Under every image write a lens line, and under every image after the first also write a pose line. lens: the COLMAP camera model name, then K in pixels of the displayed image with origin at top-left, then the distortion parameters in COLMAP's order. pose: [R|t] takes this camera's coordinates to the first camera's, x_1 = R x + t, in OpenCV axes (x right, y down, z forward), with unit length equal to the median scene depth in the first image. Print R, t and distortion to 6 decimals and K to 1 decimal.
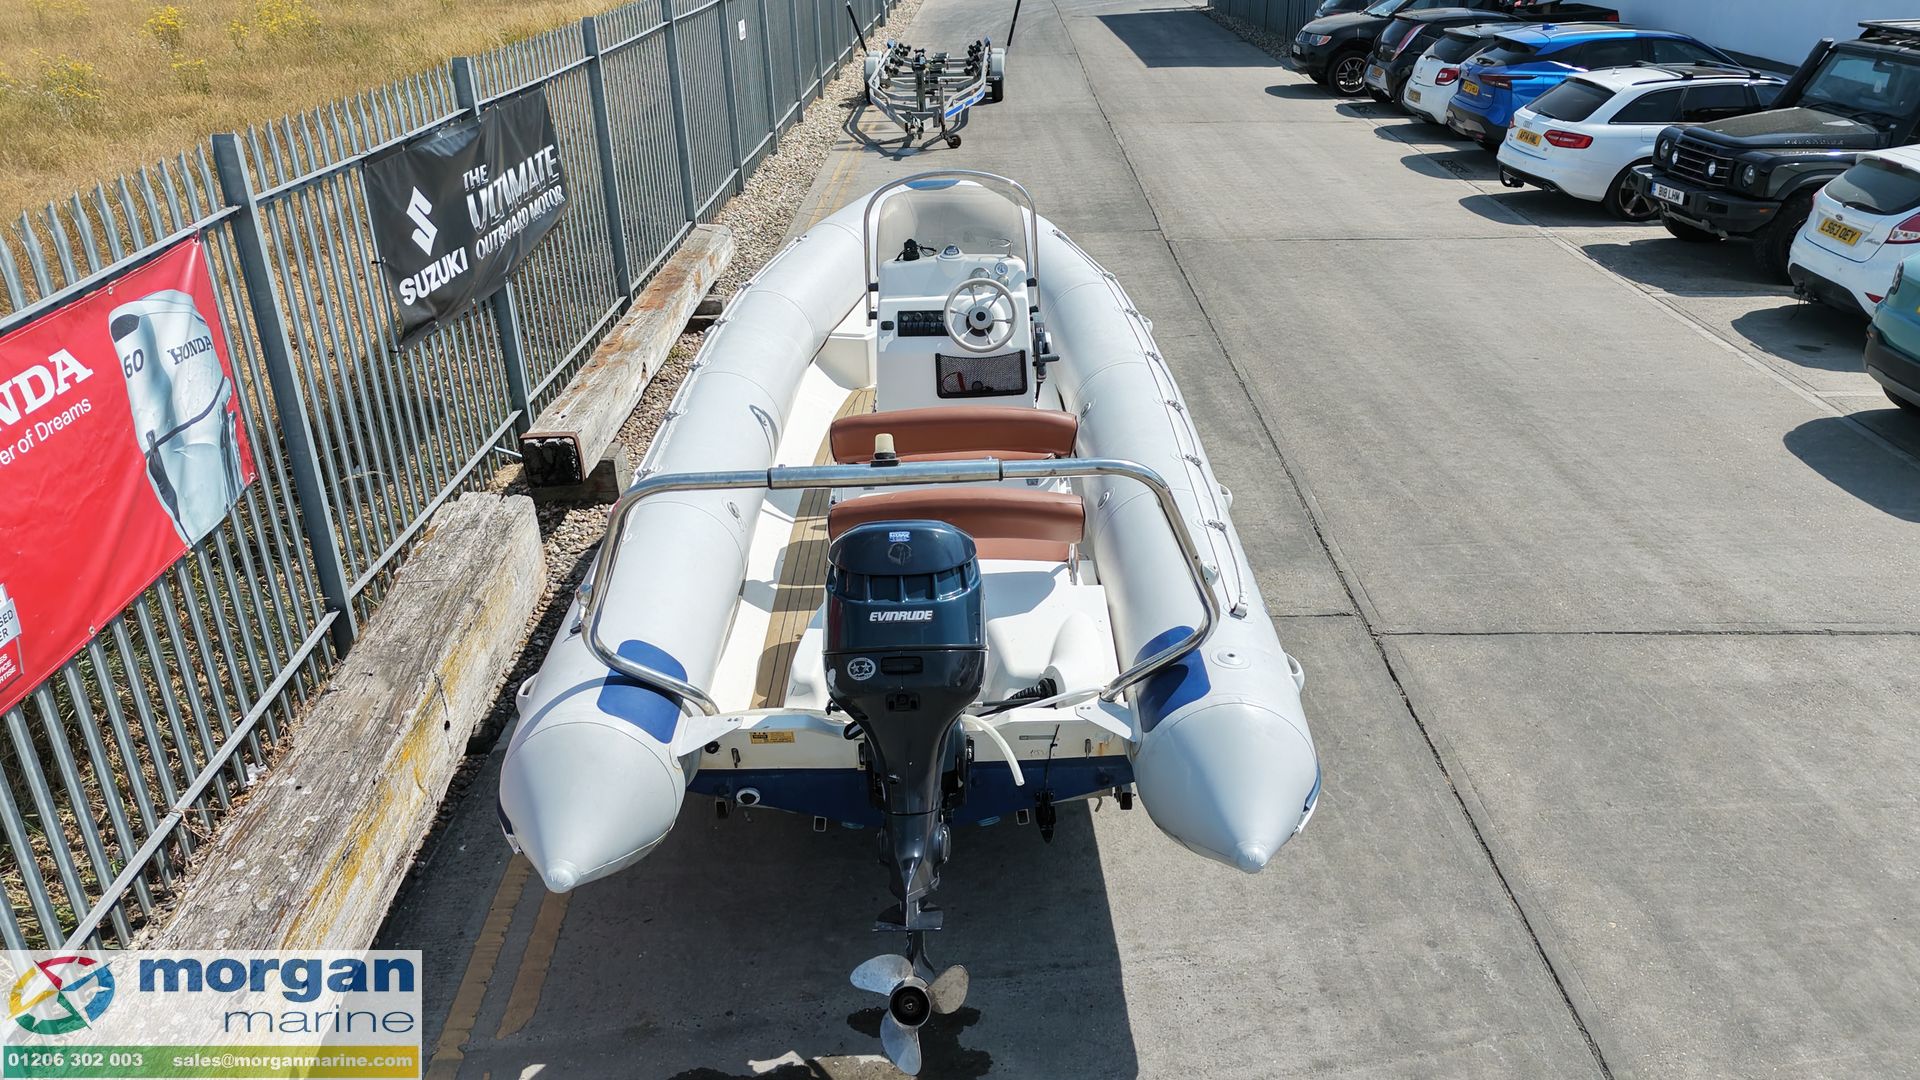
lens RADIAL K [[1403.3, 0, 960.0], [0, 1403.3, 540.0], [0, 0, 1]] dist [0.058231, -0.063209]
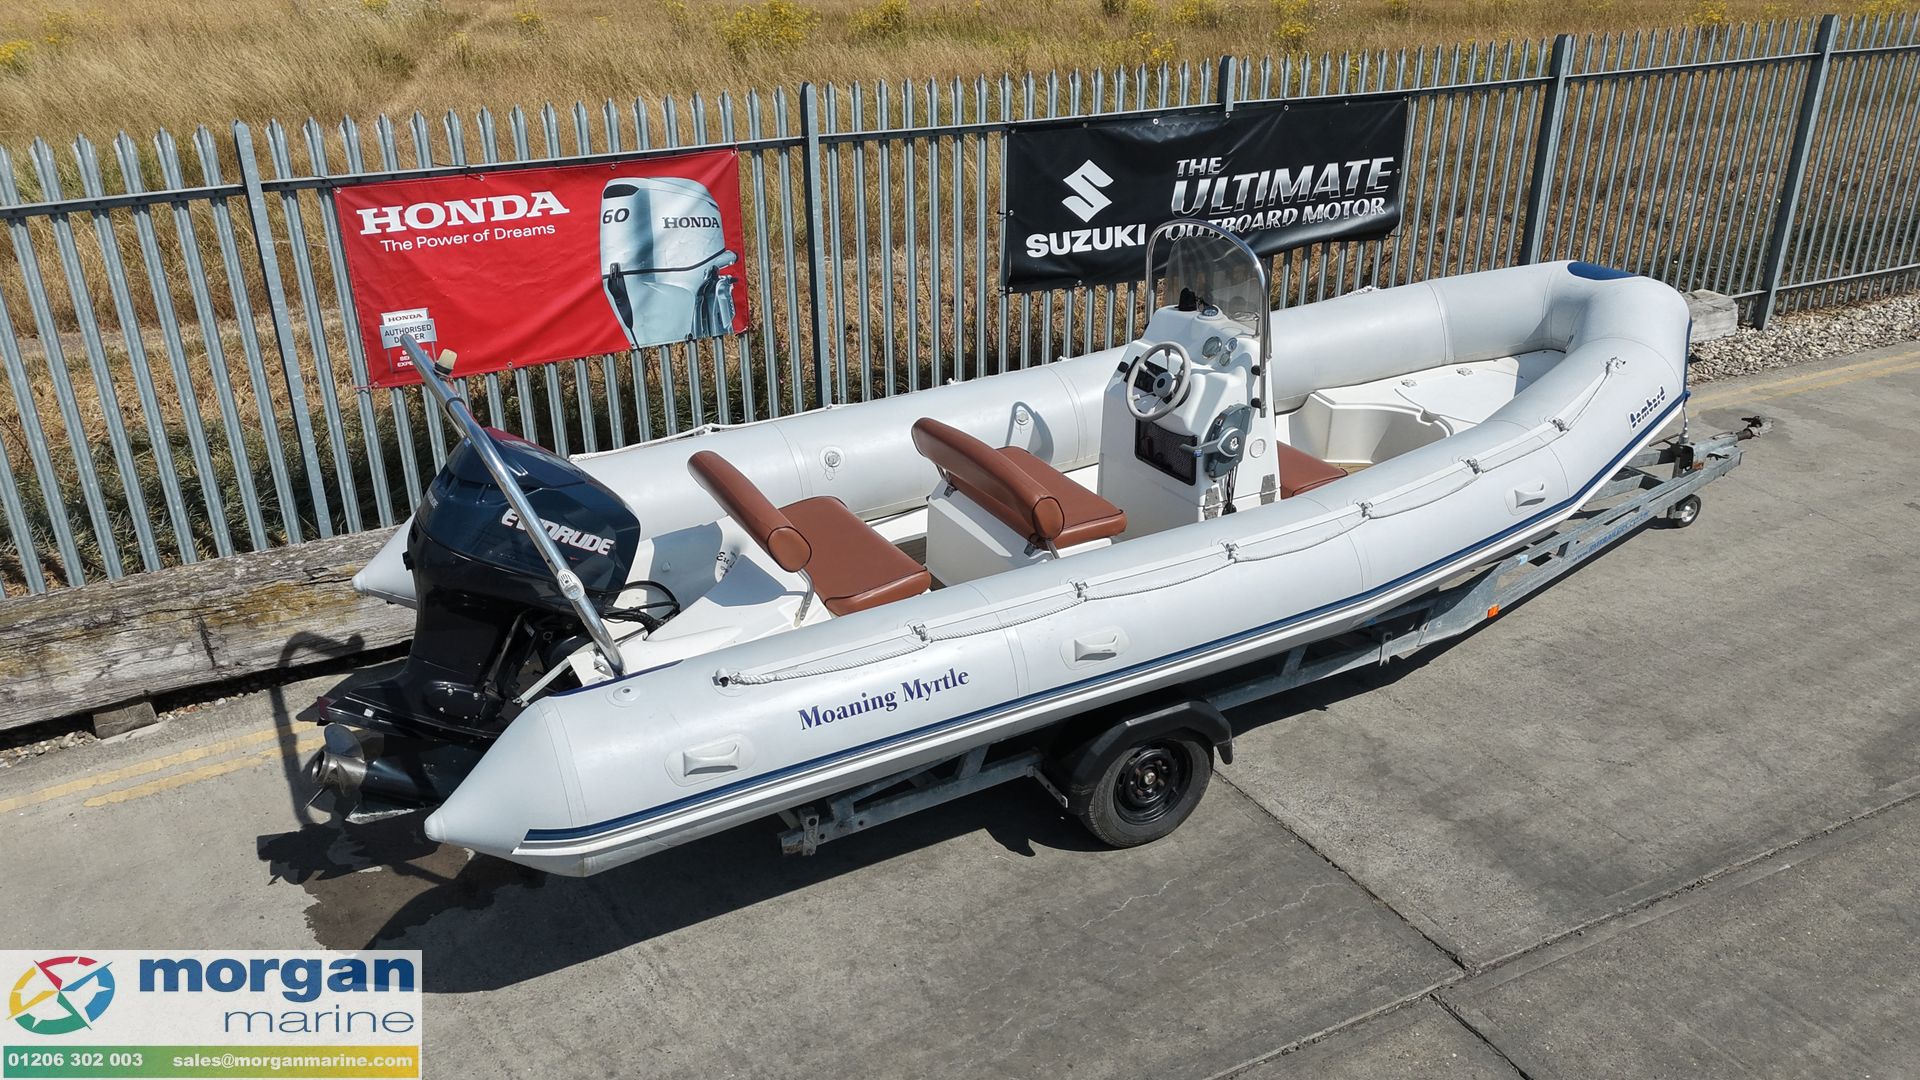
lens RADIAL K [[1403.3, 0, 960.0], [0, 1403.3, 540.0], [0, 0, 1]] dist [0.058231, -0.063209]
pose [[0.461113, 0.378982, -0.802339, 0.687152], [-0.376269, 0.902398, 0.209999, -0.201504], [0.803615, 0.205062, 0.558707, 0.405506]]
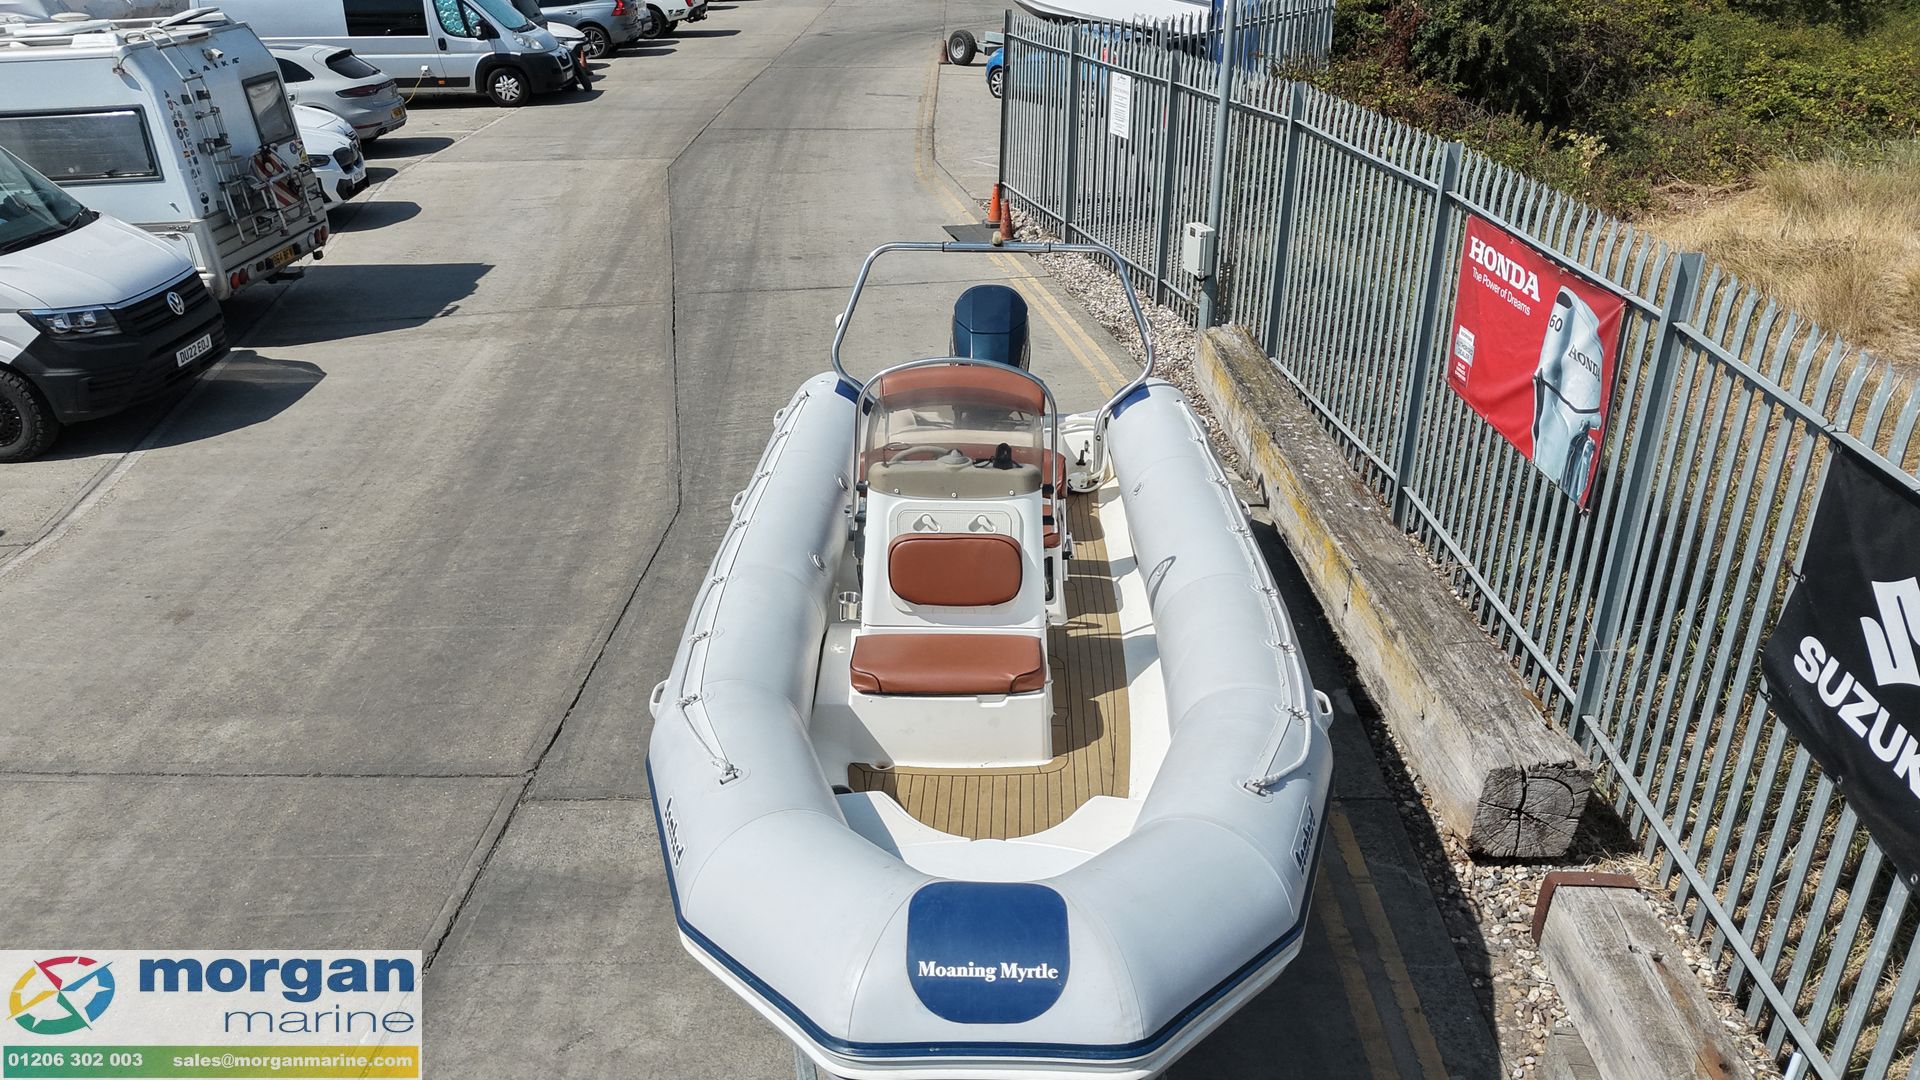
lens RADIAL K [[1403.3, 0, 960.0], [0, 1403.3, 540.0], [0, 0, 1]] dist [0.058231, -0.063209]
pose [[-0.999472, 0.007574, 0.031582, -0.033395], [0.028946, 0.648725, 0.760473, -0.803950], [-0.014728, 0.760985, -0.648602, 1.574887]]
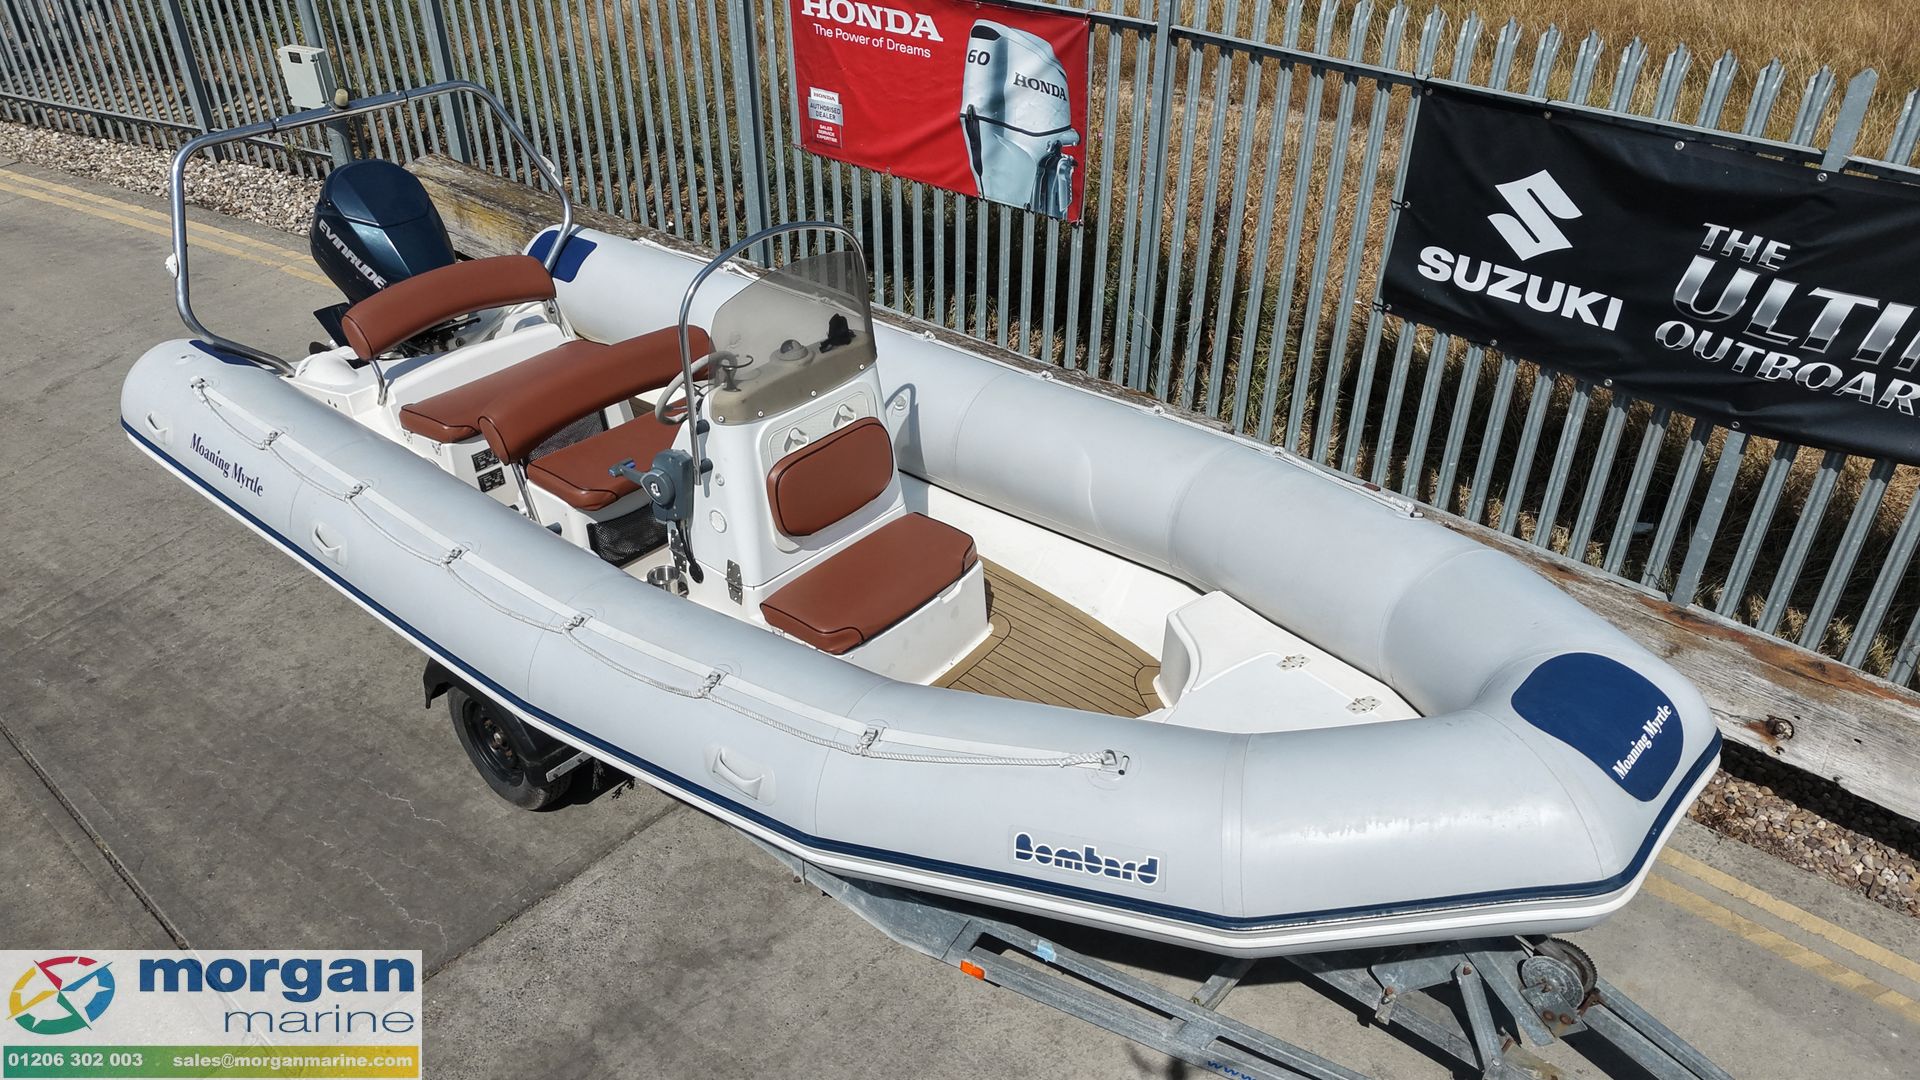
lens RADIAL K [[1403.3, 0, 960.0], [0, 1403.3, 540.0], [0, 0, 1]] dist [0.058231, -0.063209]
pose [[-0.659115, 0.429076, -0.617625, 0.403816], [-0.304607, 0.598563, 0.740903, -0.679047], [0.687592, 0.676473, -0.263823, 1.295596]]
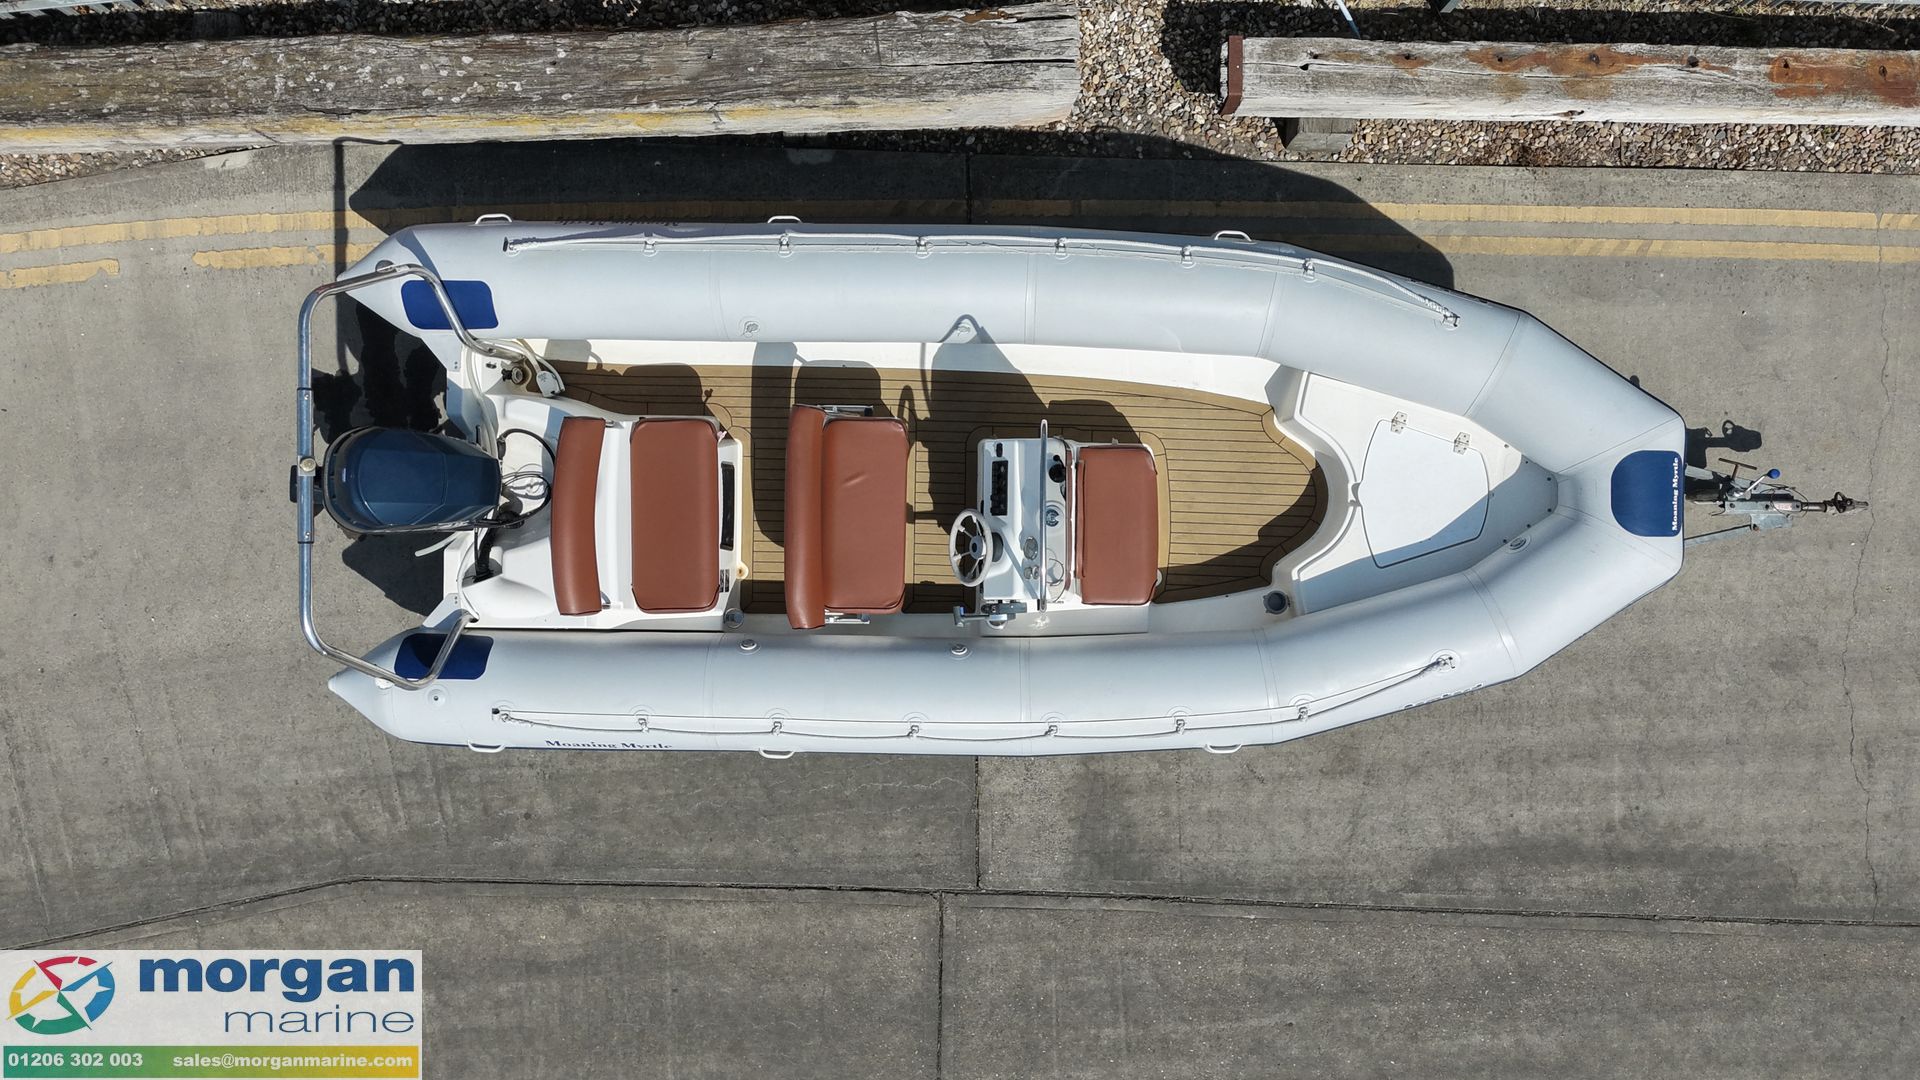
lens RADIAL K [[1403.3, 0, 960.0], [0, 1403.3, 540.0], [0, 0, 1]] dist [0.058231, -0.063209]
pose [[-0.018062, 0.999692, 0.017011, -0.004608], [-0.437732, -0.023203, 0.898806, -0.975759], [0.898924, 0.008788, 0.438017, 0.550738]]
